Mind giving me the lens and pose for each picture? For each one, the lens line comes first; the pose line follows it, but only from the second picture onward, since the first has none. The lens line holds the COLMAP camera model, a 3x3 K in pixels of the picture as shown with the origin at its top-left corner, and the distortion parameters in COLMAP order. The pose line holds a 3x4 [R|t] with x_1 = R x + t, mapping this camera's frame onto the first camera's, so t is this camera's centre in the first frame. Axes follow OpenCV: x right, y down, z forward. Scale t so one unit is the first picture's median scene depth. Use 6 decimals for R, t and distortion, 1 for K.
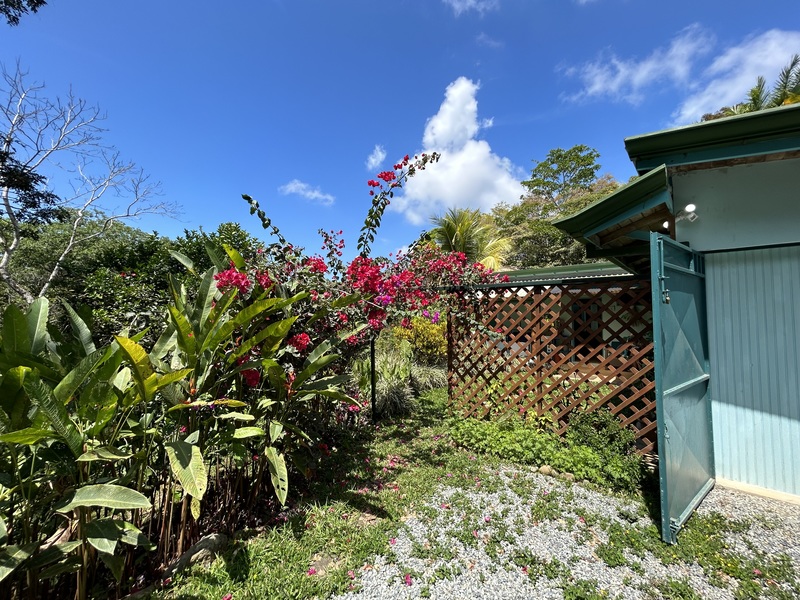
lens RADIAL K [[323.8, 0, 400.0], [0, 323.8, 300.0], [0, 0, 1]] dist [0.000146, 0.000604]
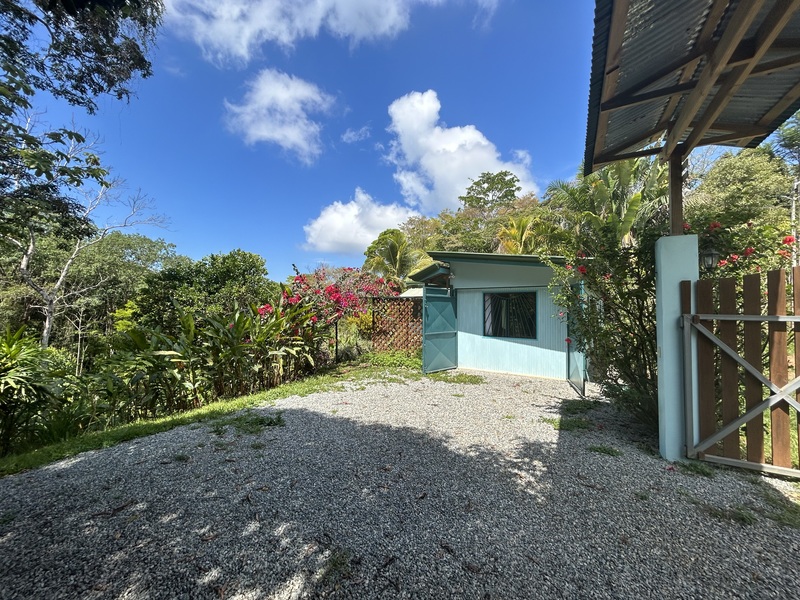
lens RADIAL K [[323.8, 0, 400.0], [0, 323.8, 300.0], [0, 0, 1]] dist [0.000146, 0.000604]
pose [[0.990571, 0.008315, 0.136745, 0.021157], [-0.010854, 0.999782, 0.017832, -0.041153], [-0.136567, -0.019149, 0.990446, -0.745347]]
